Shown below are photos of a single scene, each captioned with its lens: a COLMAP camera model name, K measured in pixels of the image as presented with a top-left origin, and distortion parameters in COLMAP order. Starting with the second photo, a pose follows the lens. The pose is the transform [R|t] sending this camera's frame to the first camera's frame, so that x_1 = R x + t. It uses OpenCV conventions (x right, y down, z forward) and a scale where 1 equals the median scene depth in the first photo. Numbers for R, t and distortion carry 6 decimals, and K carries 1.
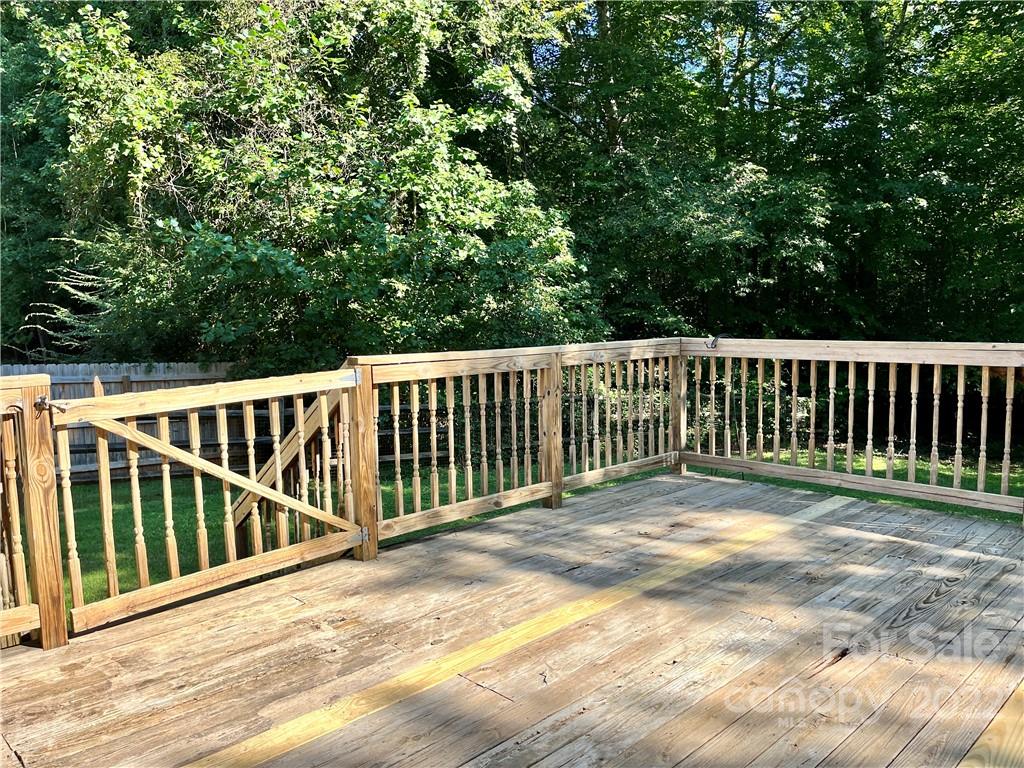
lens RADIAL K [[769.0, 0, 518.5], [0, 769.0, 386.5], [0, 0, 1]] dist [0.067432, -0.088475]
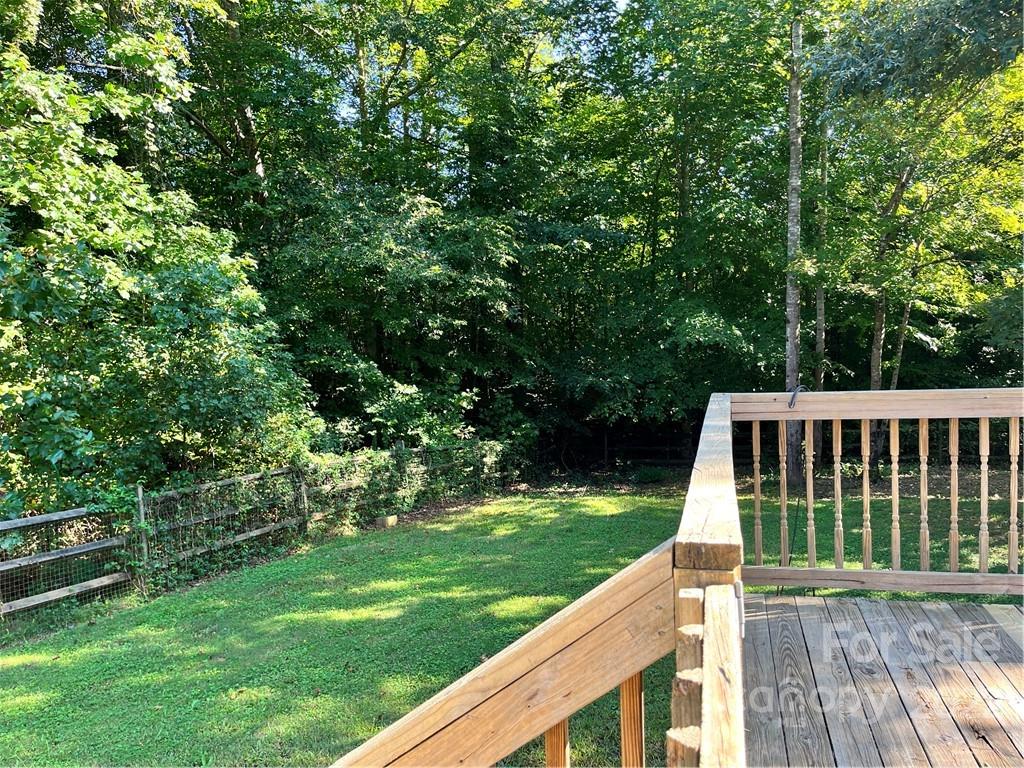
lens RADIAL K [[776.2, 0, 512.7], [0, 776.2, 385.7], [0, 0, 1]] dist [0.061533, -0.097744]
pose [[0.863466, -0.051739, 0.501747, -0.123558], [0.081413, 0.995978, -0.037402, -0.026930], [-0.497794, 0.073144, 0.864206, 0.225713]]
